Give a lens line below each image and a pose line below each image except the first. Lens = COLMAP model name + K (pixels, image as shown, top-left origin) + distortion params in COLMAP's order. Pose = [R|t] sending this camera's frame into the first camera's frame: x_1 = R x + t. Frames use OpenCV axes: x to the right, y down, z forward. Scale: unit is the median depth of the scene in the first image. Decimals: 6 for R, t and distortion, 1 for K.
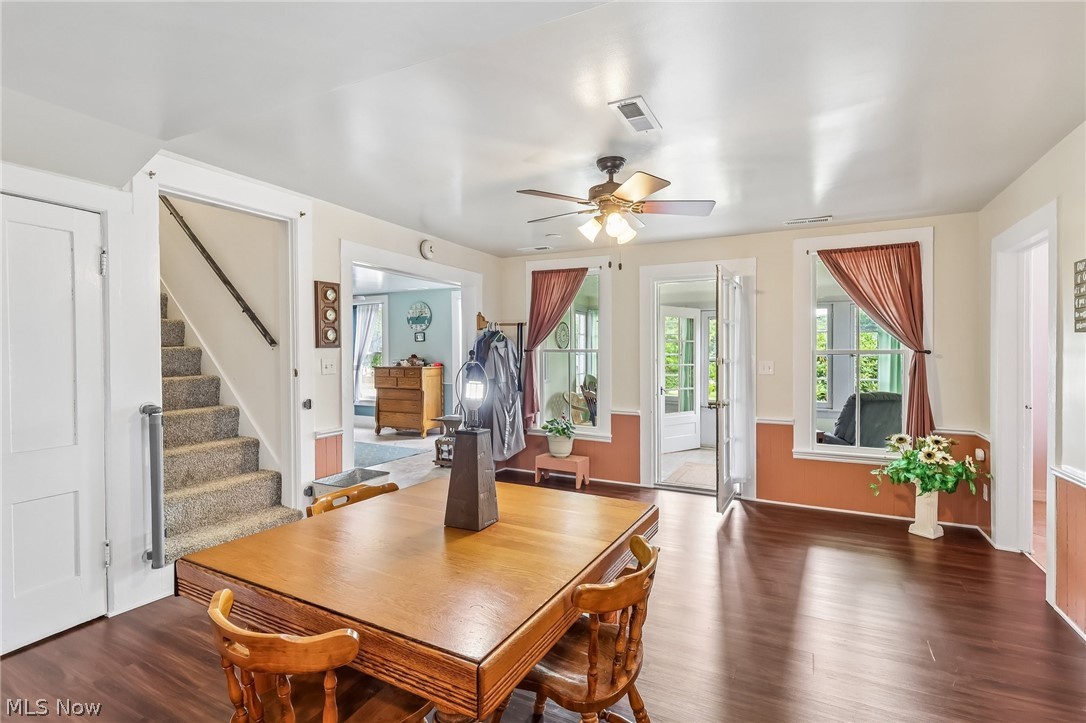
lens RADIAL K [[501.9, 0, 536.0], [0, 501.9, 358.0], [0, 0, 1]] dist [0.000501, 0.000309]
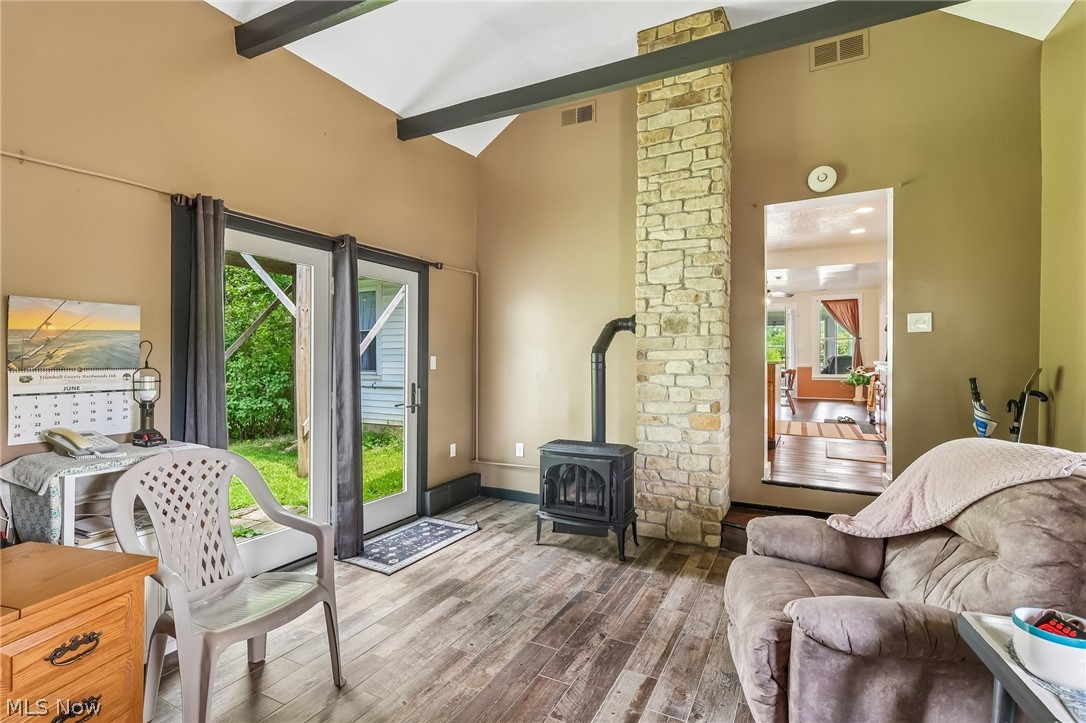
lens RADIAL K [[501.9, 0, 536.0], [0, 501.9, 358.0], [0, 0, 1]] dist [0.000501, 0.000309]
pose [[0.999964, 0.002070, 0.008287, -0.982755], [-0.002021, 0.999981, -0.005876, 0.109525], [-0.008299, 0.005859, 0.999948, -1.665581]]
